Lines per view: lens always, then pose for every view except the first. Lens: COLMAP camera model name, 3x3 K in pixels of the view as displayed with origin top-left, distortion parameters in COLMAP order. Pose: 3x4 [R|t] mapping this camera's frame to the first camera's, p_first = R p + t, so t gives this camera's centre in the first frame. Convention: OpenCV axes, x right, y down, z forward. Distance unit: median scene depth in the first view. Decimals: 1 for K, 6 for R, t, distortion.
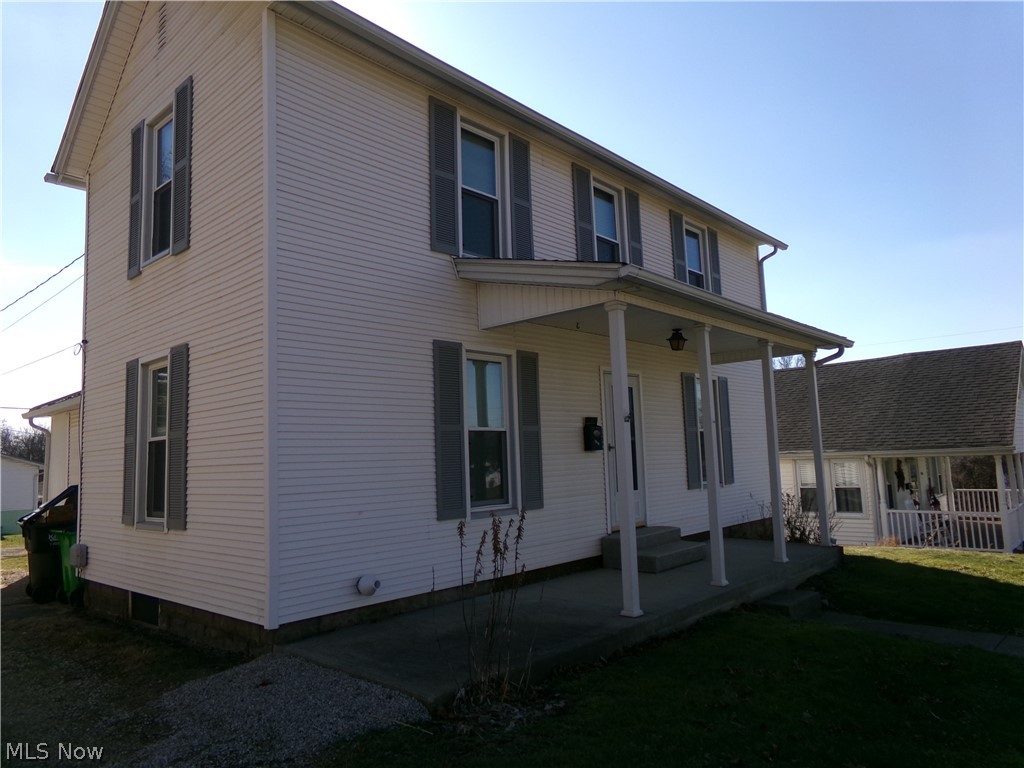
lens RADIAL K [[690.6, 0, 512.0], [0, 690.6, 384.0], [0, 0, 1]] dist [-0.019570, -0.000257]
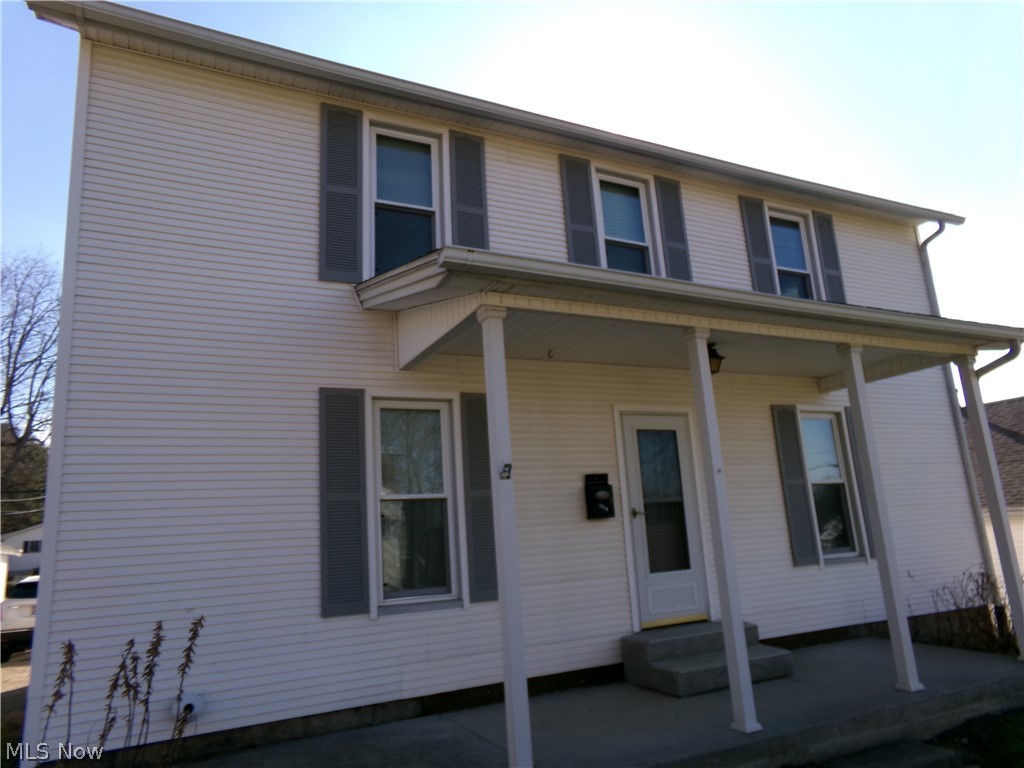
lens RADIAL K [[647.1, 0, 510.4], [0, 647.1, 398.6], [0, 0, 1]] dist [-0.003070, 0.002571]
pose [[0.929852, -0.087059, -0.357485, 0.301309], [0.060574, 0.994568, -0.084652, 0.021665], [0.362913, 0.057059, 0.930074, 0.315264]]
